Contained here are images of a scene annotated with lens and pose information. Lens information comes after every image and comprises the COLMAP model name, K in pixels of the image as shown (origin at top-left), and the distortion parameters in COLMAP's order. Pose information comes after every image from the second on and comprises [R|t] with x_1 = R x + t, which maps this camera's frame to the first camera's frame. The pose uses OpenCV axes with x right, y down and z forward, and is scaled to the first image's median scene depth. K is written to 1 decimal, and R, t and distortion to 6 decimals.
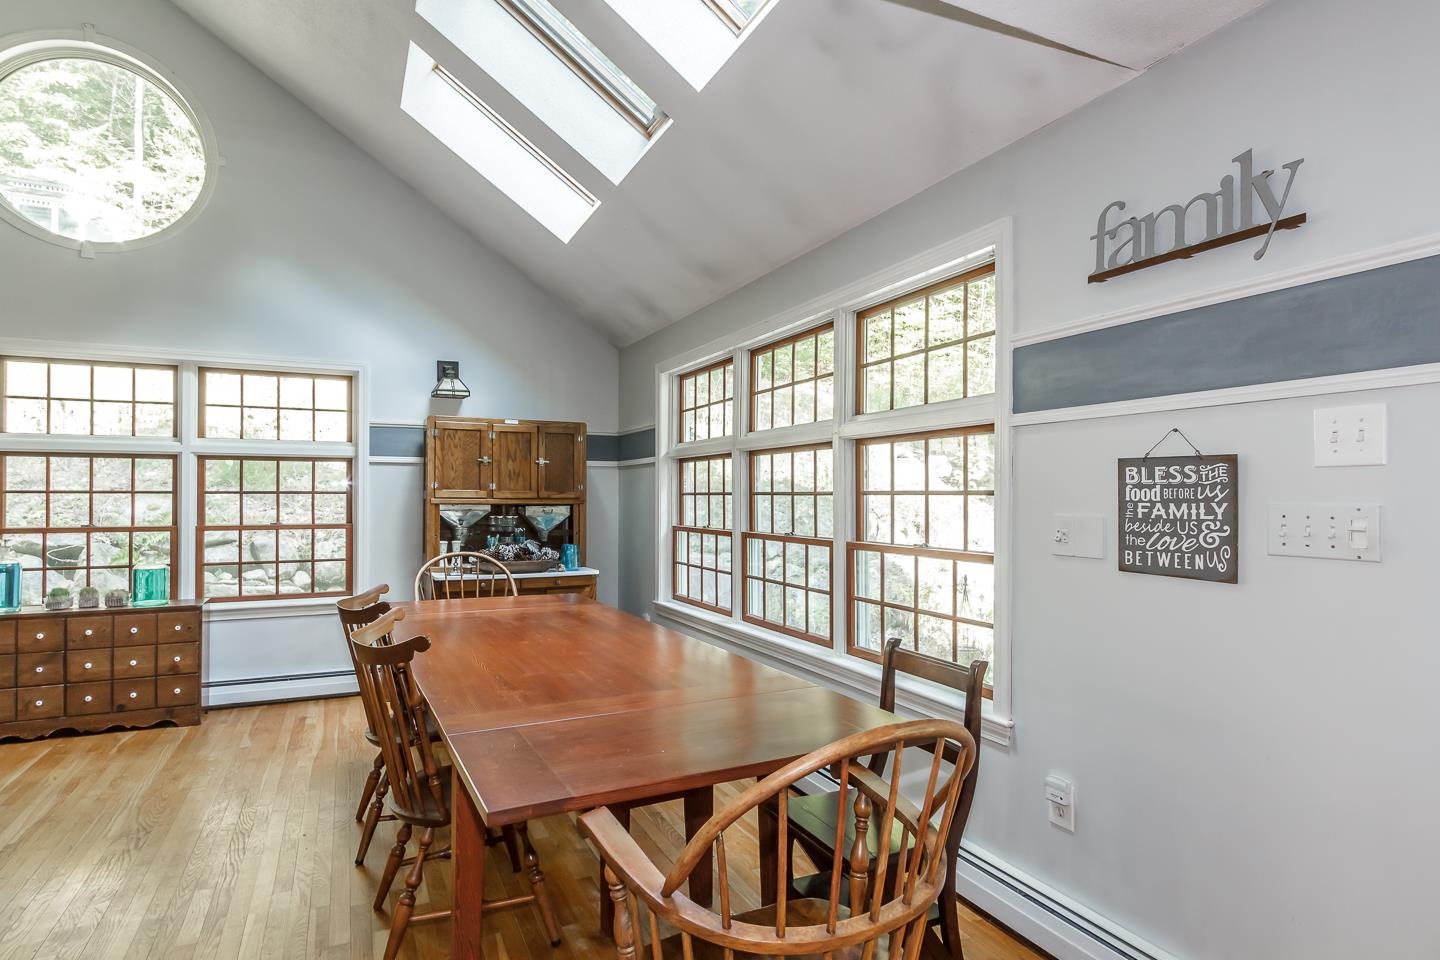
lens RADIAL K [[774.8, 0, 710.0], [0, 774.8, 489.3], [0, 0, 1]] dist [-0.000757, -0.000923]
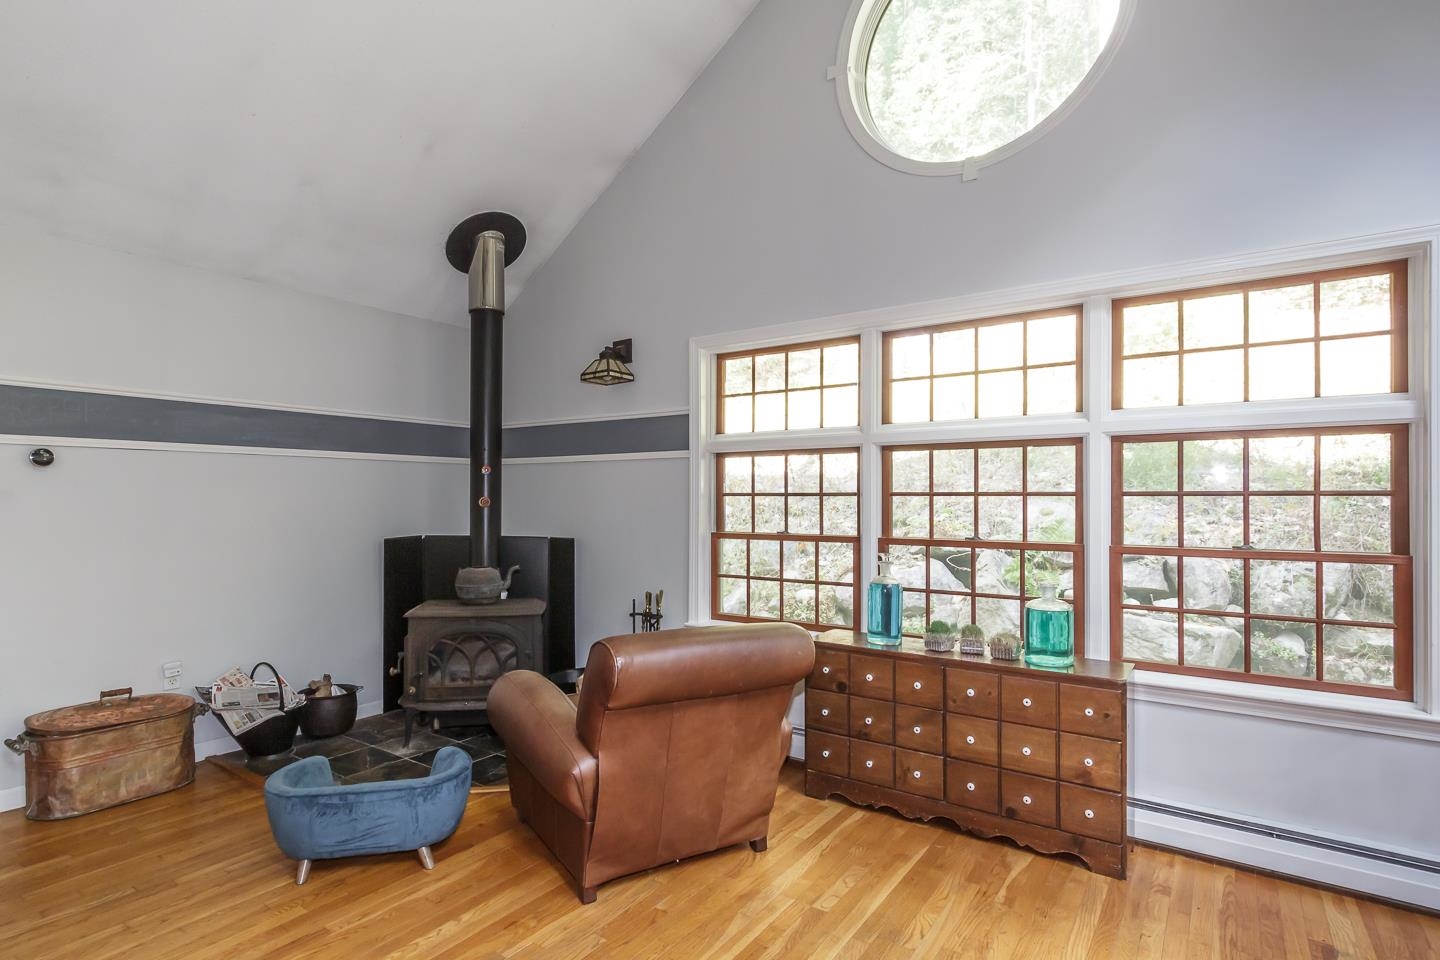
lens RADIAL K [[721.0, 0, 714.8], [0, 721.0, 494.8], [0, 0, 1]] dist [0.004374, 0.000397]
pose [[0.498658, -0.003234, -0.866793, -0.337629], [0.006393, 0.999980, -0.000053, 0.002906], [0.866775, -0.005514, 0.498669, 0.456237]]
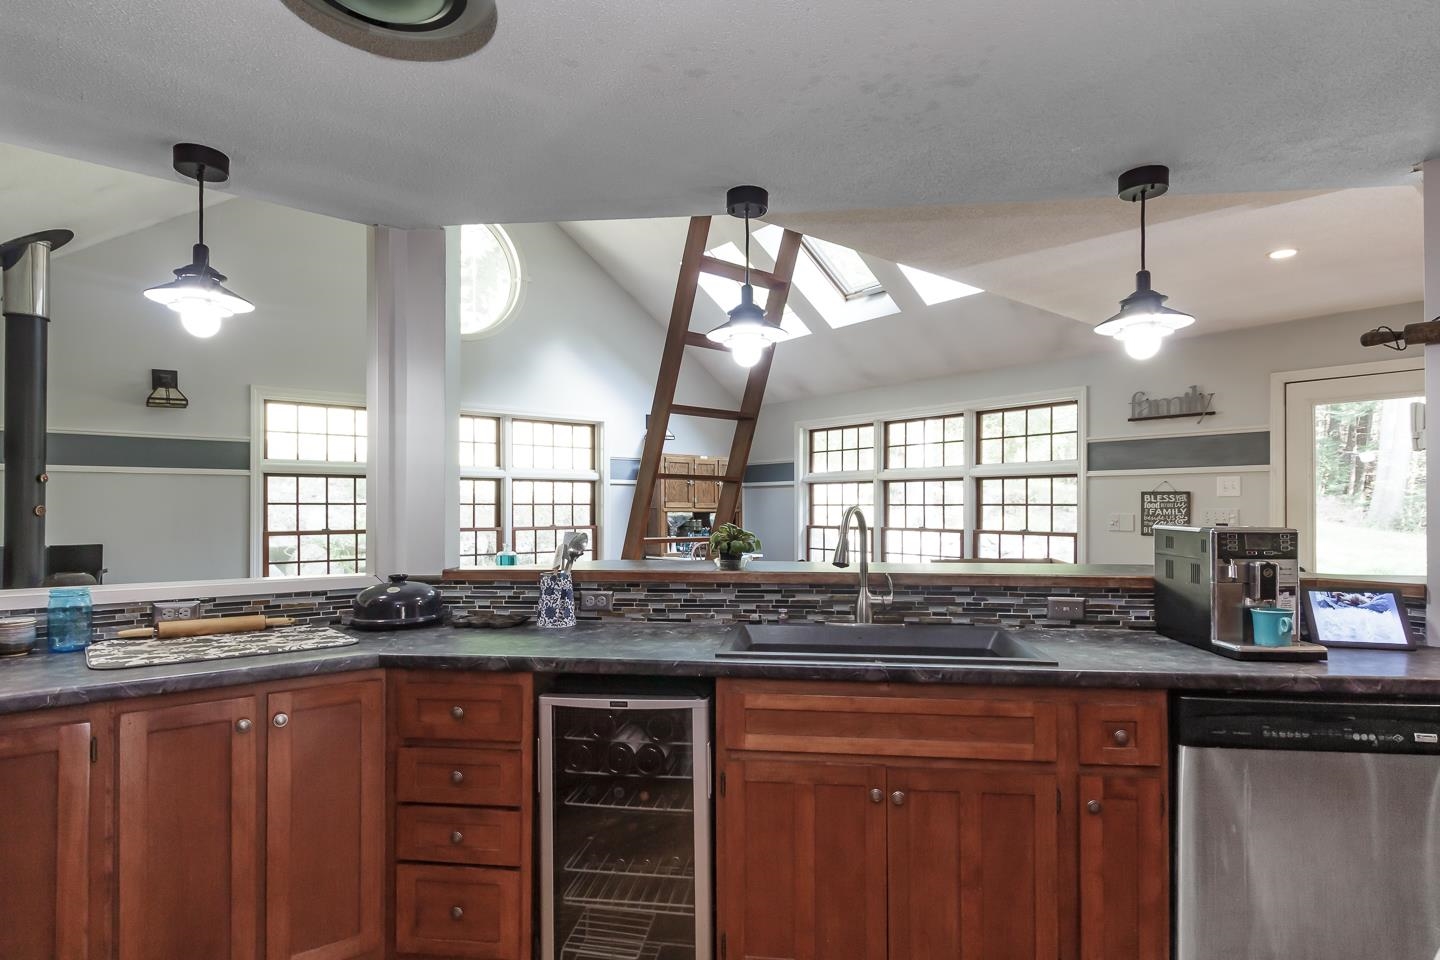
lens RADIAL K [[757.6, 0, 722.8], [0, 757.6, 504.1], [0, 0, 1]] dist [-0.003093, -0.000711]
pose [[0.971842, -0.000435, 0.235634, -0.681902], [-0.001065, 0.999980, 0.006238, -0.005993], [-0.235632, -0.006314, 0.971822, -0.536798]]
